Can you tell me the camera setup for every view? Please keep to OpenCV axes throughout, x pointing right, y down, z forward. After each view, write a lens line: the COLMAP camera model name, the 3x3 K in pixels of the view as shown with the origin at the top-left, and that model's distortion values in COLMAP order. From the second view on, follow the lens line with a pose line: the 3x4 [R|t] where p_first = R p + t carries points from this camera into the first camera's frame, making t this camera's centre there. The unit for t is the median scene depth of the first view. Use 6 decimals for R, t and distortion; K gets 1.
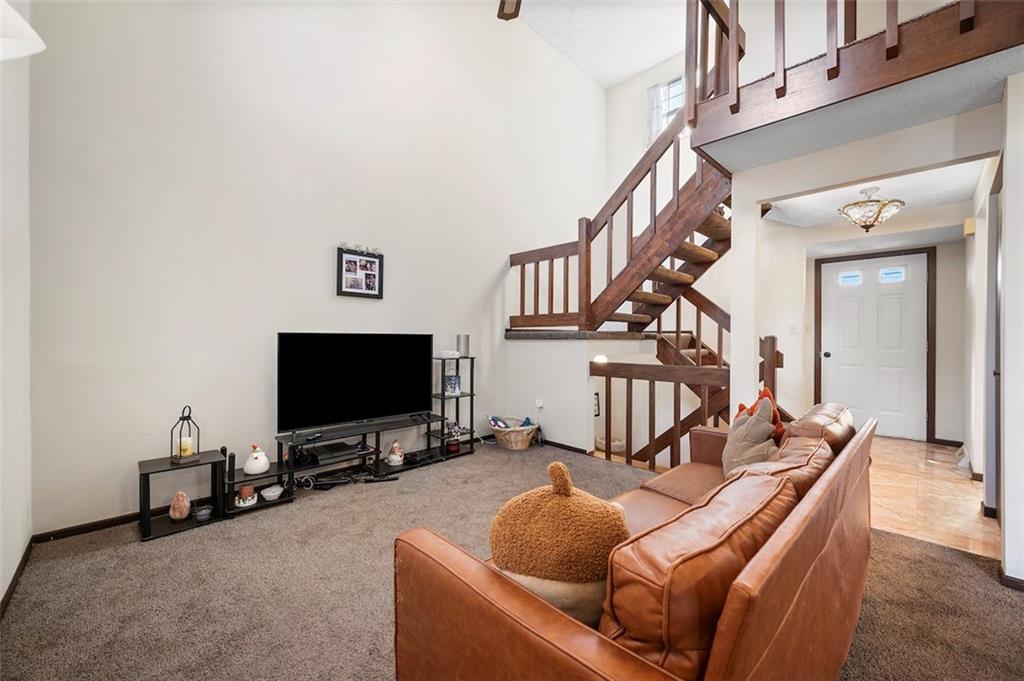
lens RADIAL K [[400.6, 0, 508.9], [0, 400.6, 338.7], [0, 0, 1]] dist [0.002220, -0.000033]
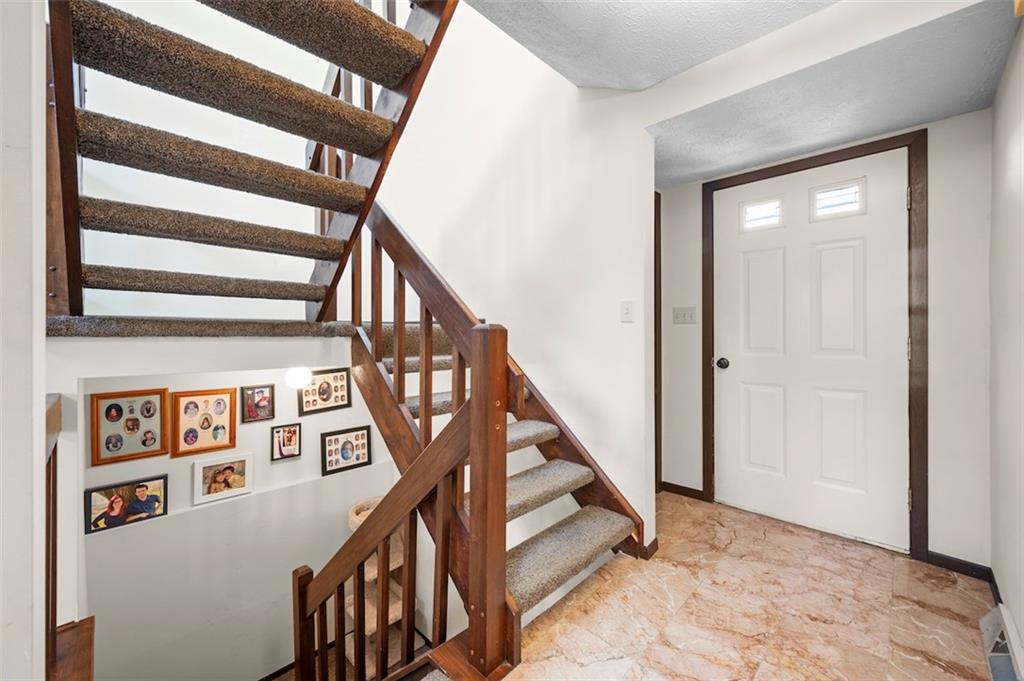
lens RADIAL K [[400.6, 0, 515.1], [0, 400.6, 339.3], [0, 0, 1]] dist [0.002220, -0.000033]
pose [[0.999724, -0.006224, 0.022644, 0.571351], [0.006269, 0.999979, -0.001915, 0.008762], [-0.022632, 0.002057, 0.999742, 0.542320]]
